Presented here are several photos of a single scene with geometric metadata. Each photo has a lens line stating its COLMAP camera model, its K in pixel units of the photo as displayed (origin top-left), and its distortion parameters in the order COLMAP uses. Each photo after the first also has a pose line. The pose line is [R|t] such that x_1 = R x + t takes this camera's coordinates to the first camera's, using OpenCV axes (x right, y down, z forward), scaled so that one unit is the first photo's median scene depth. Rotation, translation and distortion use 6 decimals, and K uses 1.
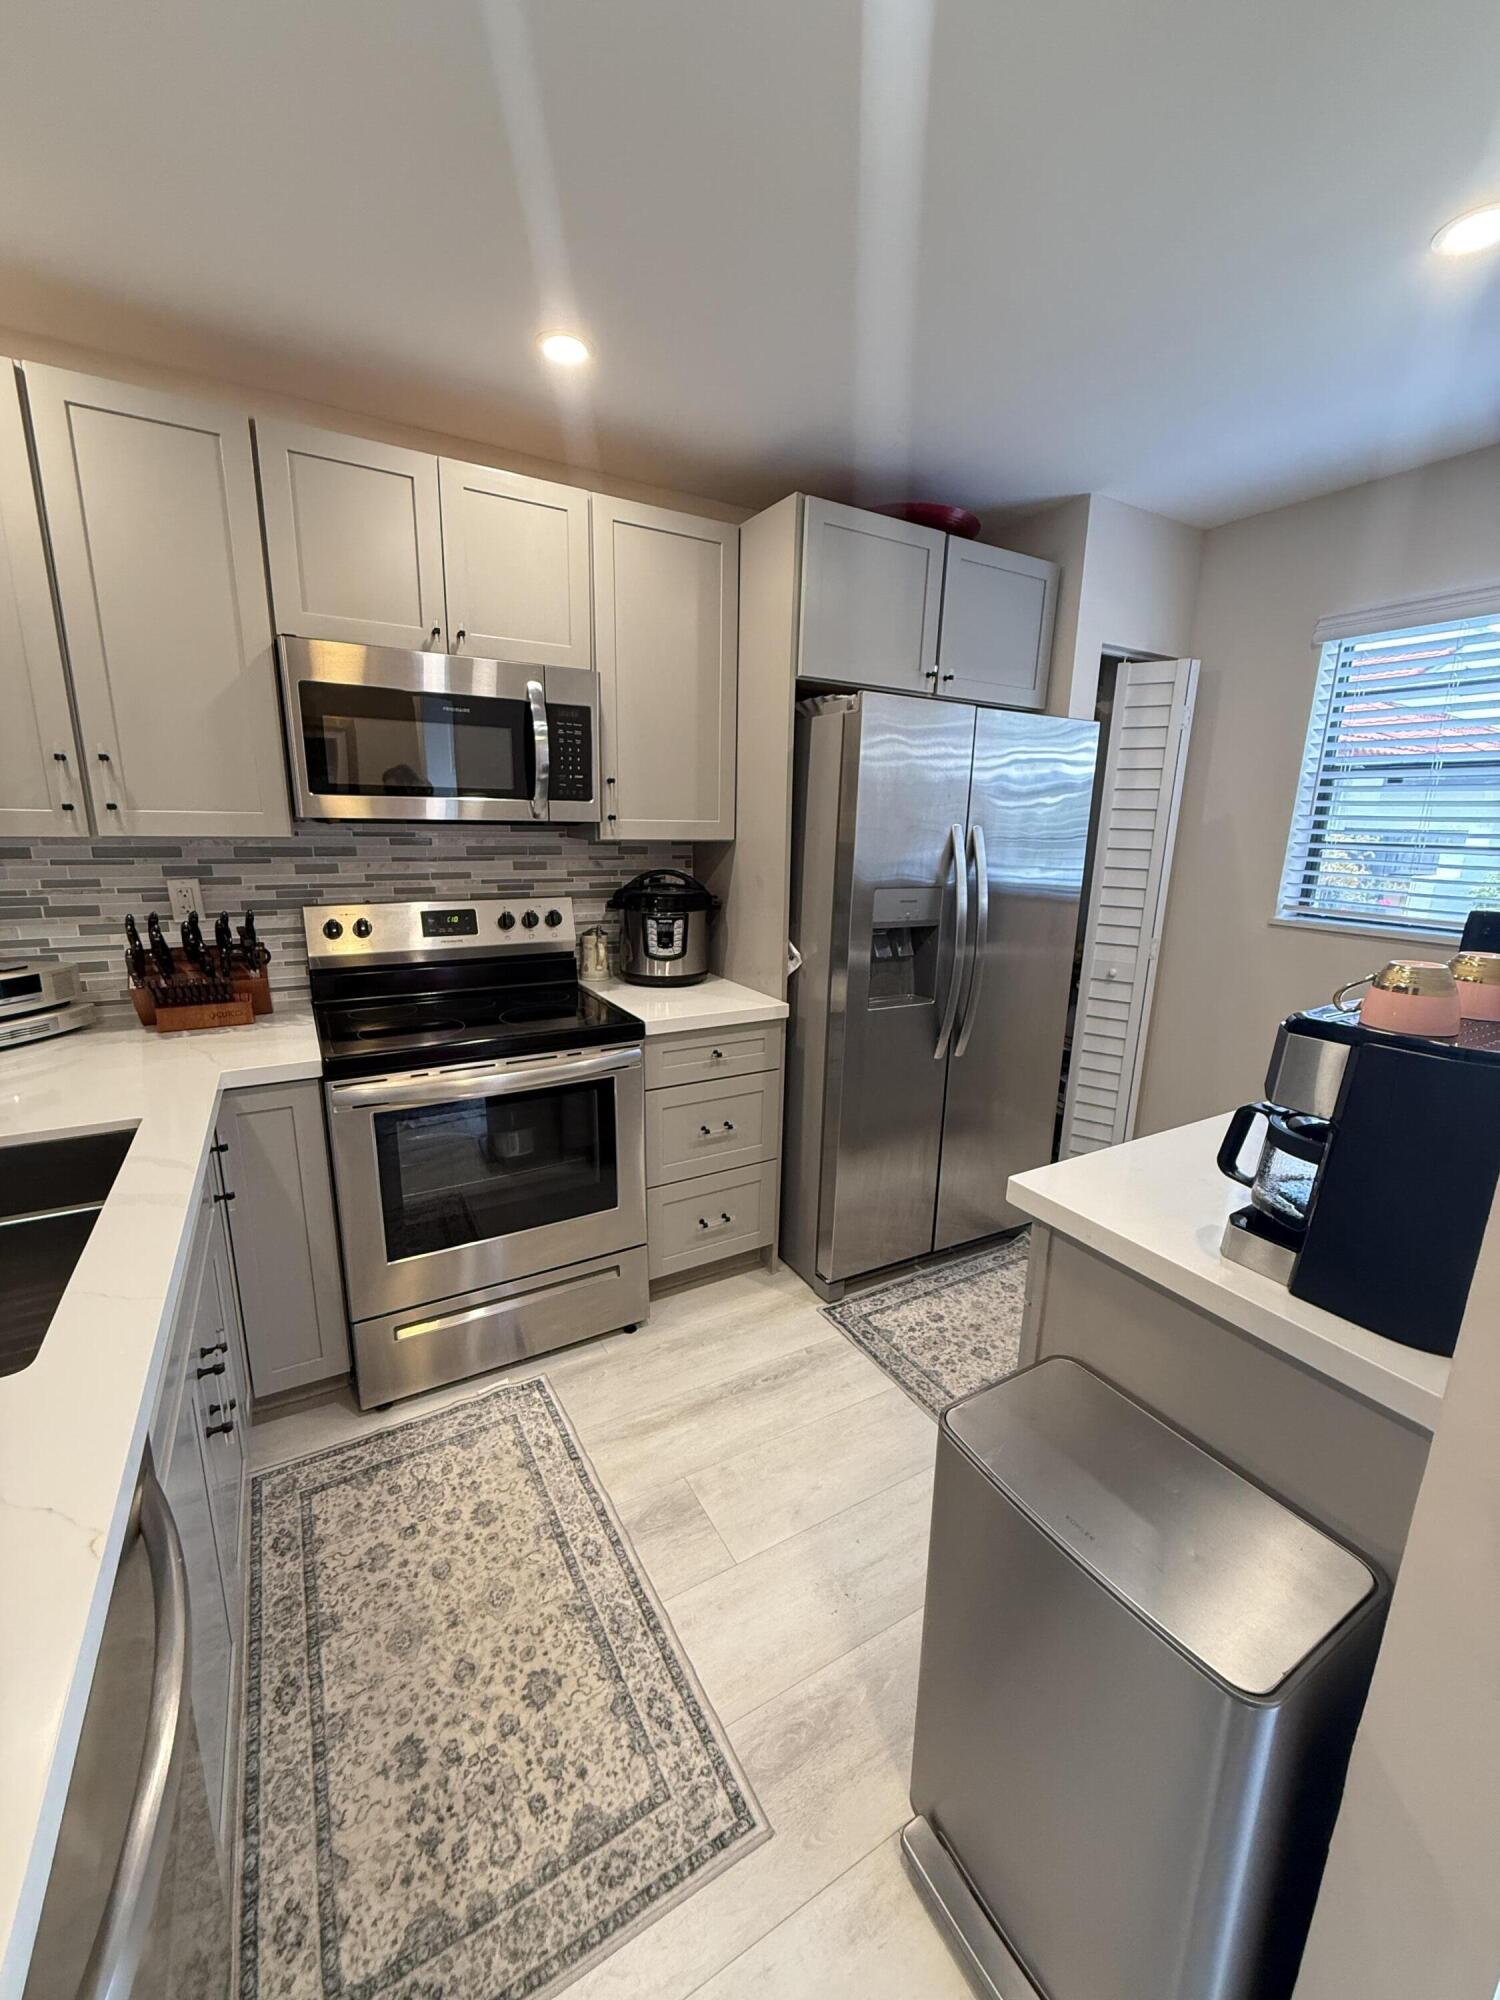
lens RADIAL K [[794.0, 0, 750.0], [0, 794.0, 1000.0], [0, 0, 1]] dist [-0.001596, -0.000205]
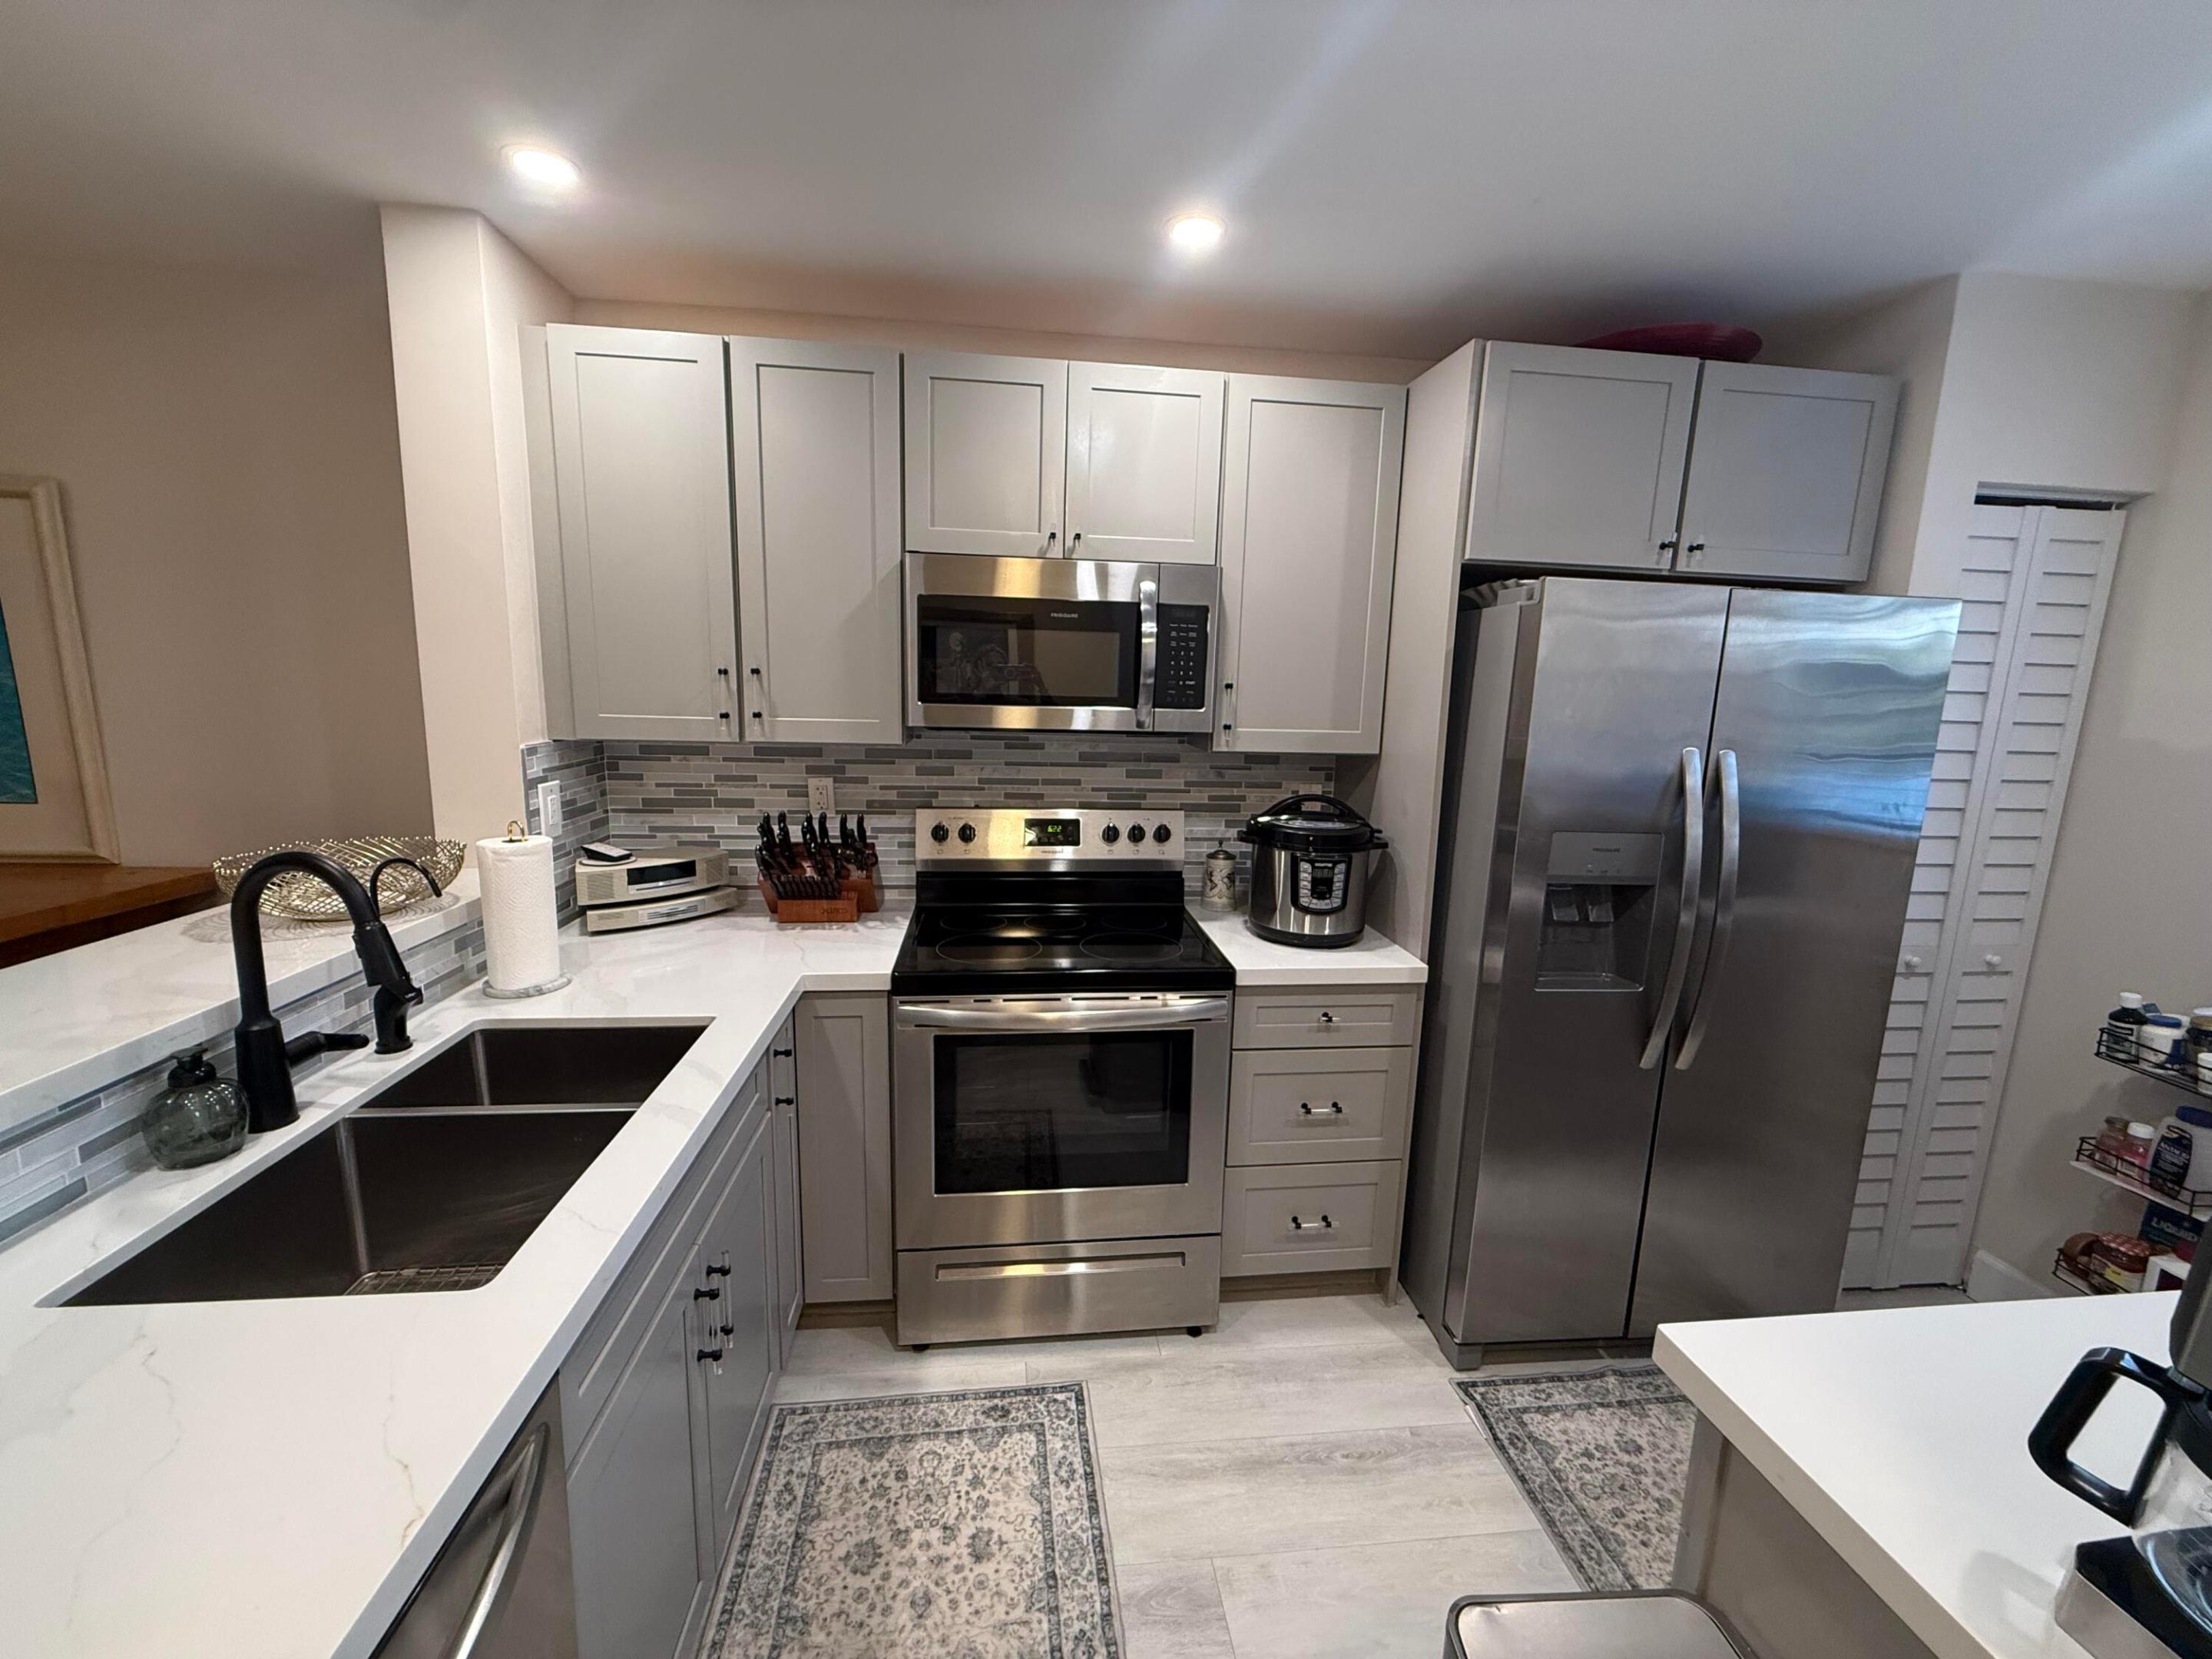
lens RADIAL K [[878.1, 0, 1101.0], [0, 878.1, 829.2], [0, 0, 1]] dist [-0.001596, -0.000205]
pose [[0.916765, 0.069007, -0.393420, 0.090299], [-0.097458, 0.993839, -0.052778, -0.055536], [0.387354, 0.086727, 0.917843, 0.070405]]
